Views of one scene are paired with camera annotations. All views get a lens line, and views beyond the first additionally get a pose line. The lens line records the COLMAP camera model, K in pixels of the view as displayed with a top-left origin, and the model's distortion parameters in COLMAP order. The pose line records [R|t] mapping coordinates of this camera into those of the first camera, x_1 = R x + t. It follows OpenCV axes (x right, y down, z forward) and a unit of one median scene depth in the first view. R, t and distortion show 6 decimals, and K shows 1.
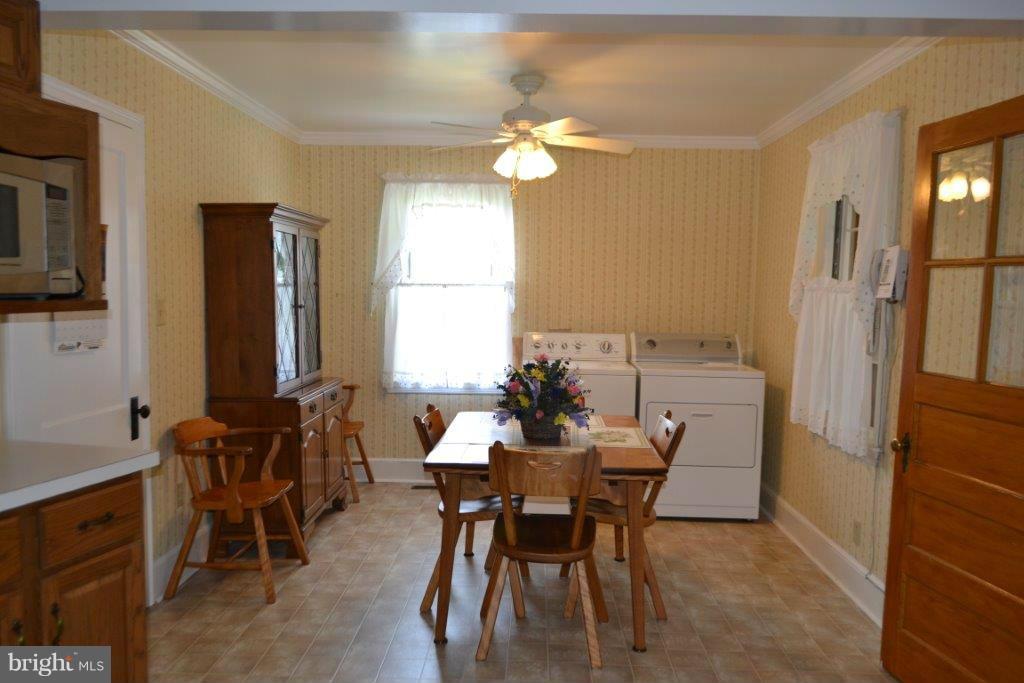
lens RADIAL K [[804.9, 0, 512.9], [0, 804.9, 347.8], [0, 0, 1]] dist [-0.015571, -0.000393]
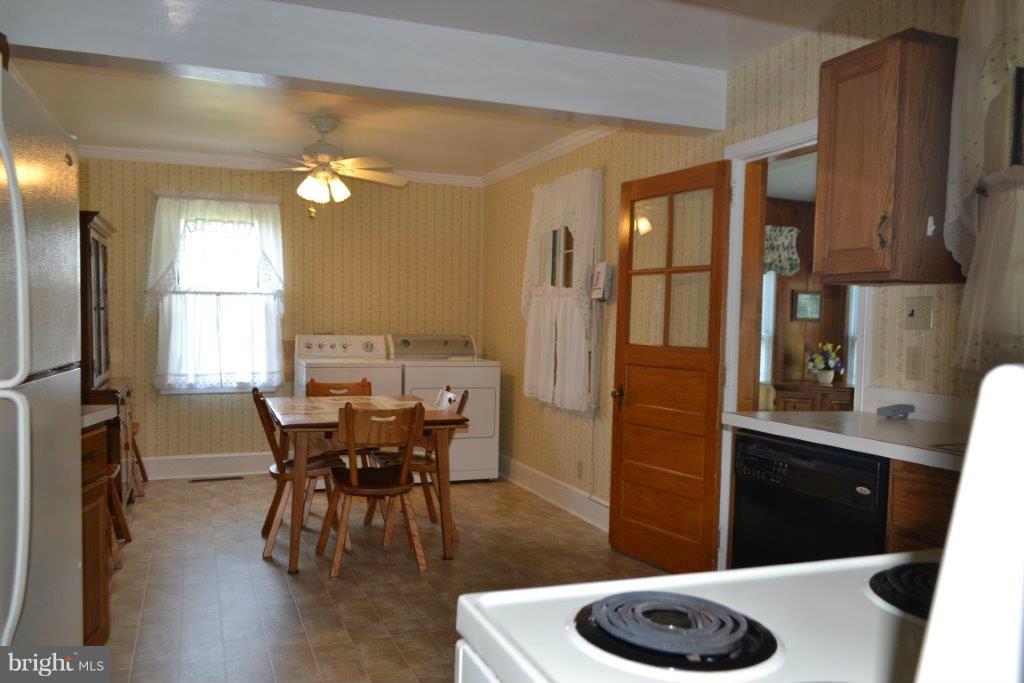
lens RADIAL K [[804.9, 0, 510.5], [0, 804.9, 344.3], [0, 0, 1]] dist [-0.015571, -0.000393]
pose [[0.919248, -0.014918, 0.393397, -0.204209], [0.029289, 0.999104, -0.030552, 0.049541], [-0.392588, 0.039608, 0.918861, -0.214787]]
